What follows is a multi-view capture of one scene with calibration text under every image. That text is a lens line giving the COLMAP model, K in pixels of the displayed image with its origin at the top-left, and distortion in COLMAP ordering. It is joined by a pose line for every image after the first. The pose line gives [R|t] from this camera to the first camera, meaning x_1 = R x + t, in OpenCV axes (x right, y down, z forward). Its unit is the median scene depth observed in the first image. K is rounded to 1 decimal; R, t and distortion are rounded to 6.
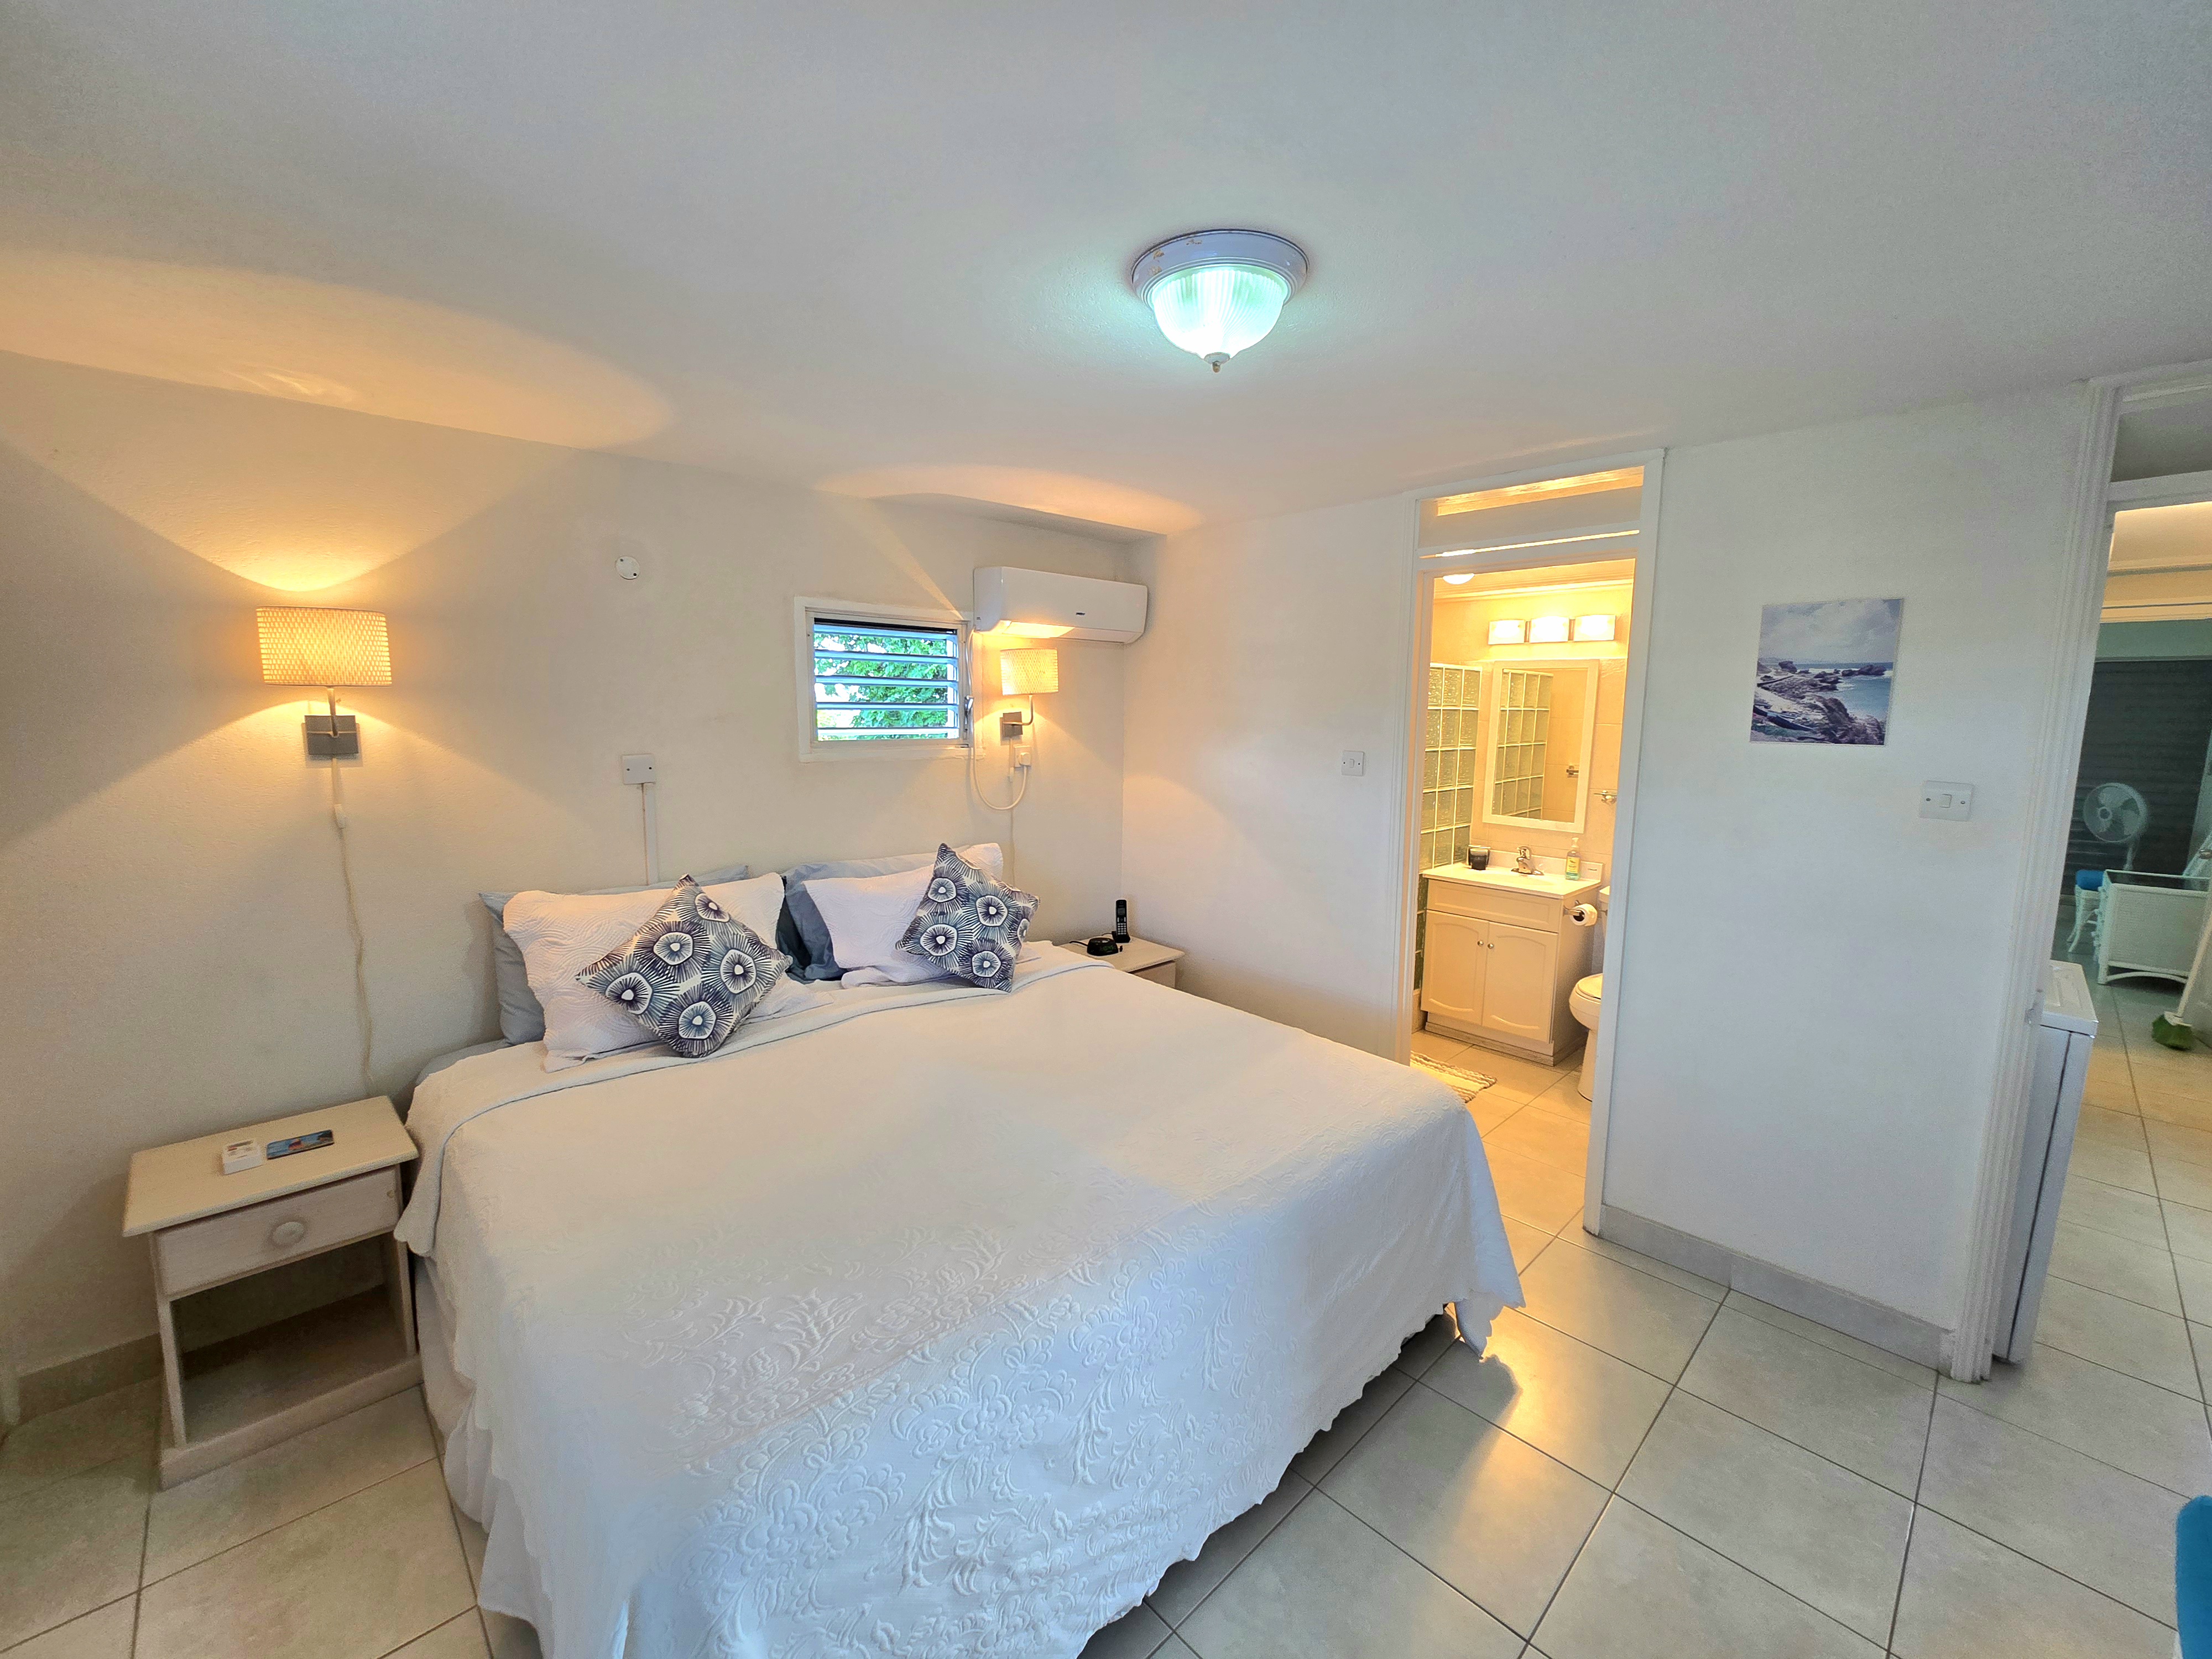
lens RADIAL K [[907.2, 0, 1104.4], [0, 907.2, 827.3], [0, 0, 1]] dist [-0.003923, -0.000023]
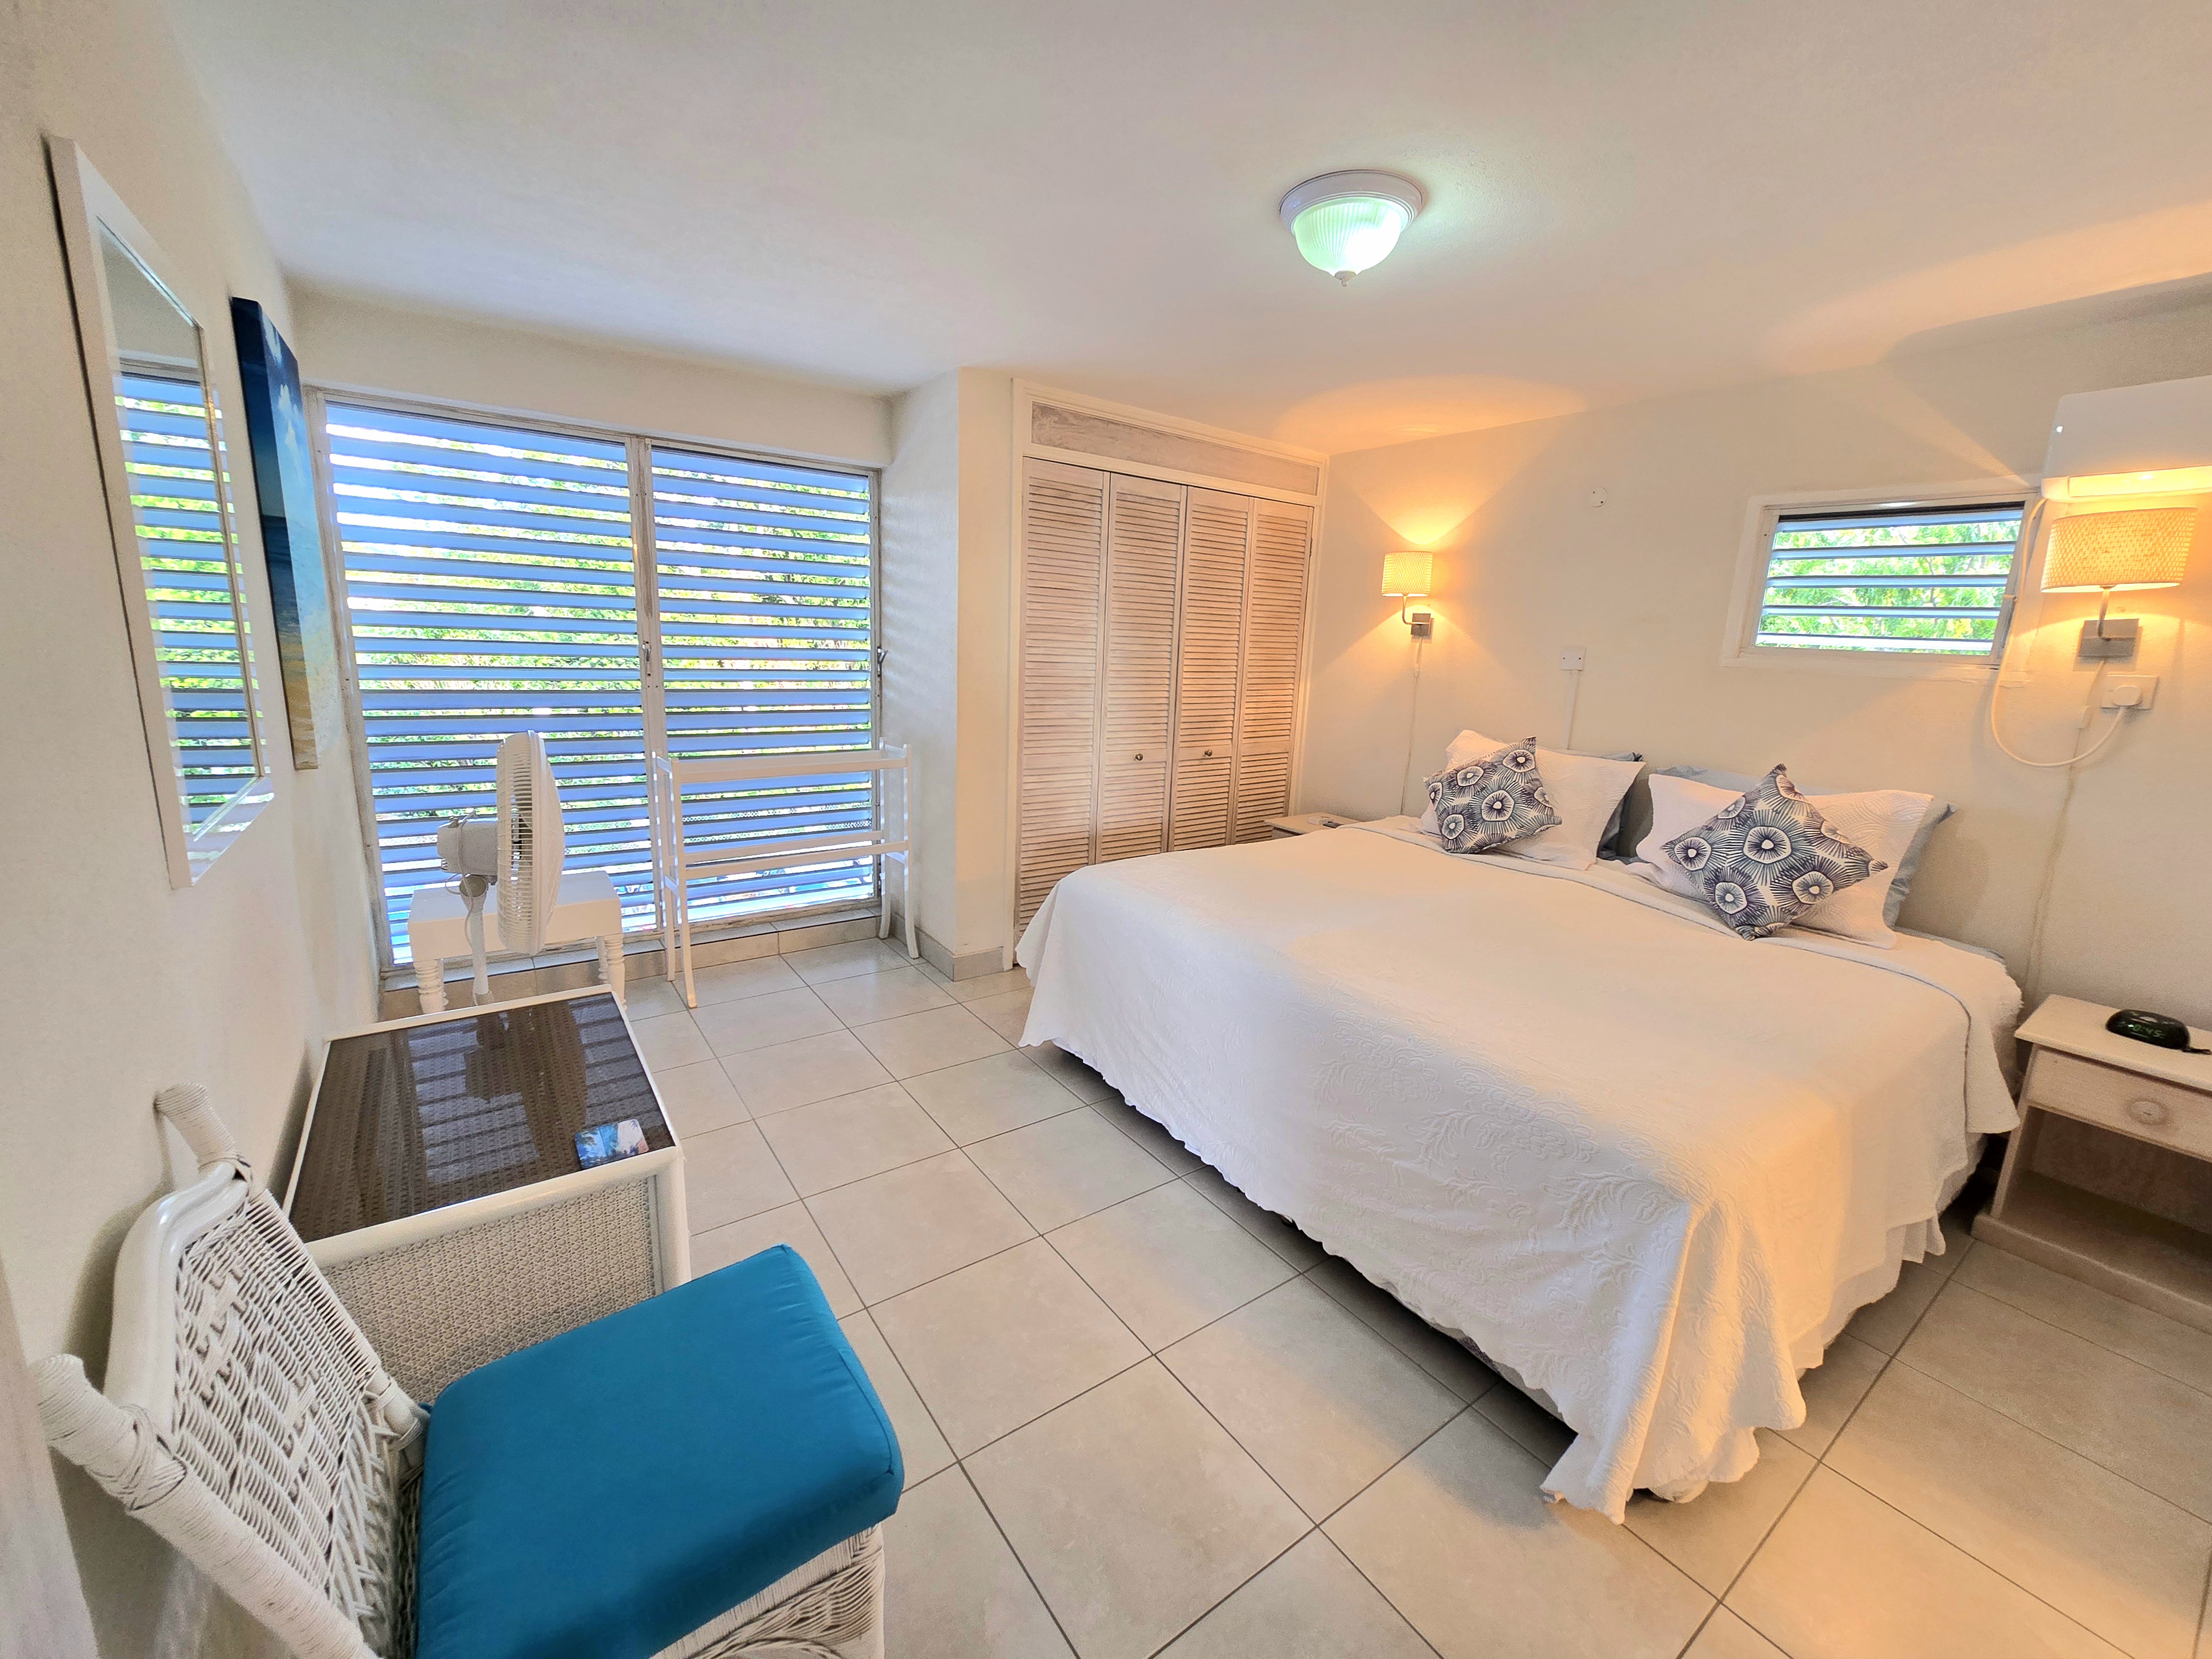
lens RADIAL K [[907.2, 0, 1114.7], [0, 907.2, 823.6], [0, 0, 1]] dist [-0.003923, -0.000023]
pose [[-0.138002, 0.195022, -0.971042, 0.800007], [-0.172944, 0.960615, 0.217506, -0.006046], [0.975216, 0.197953, -0.098839, 0.498843]]
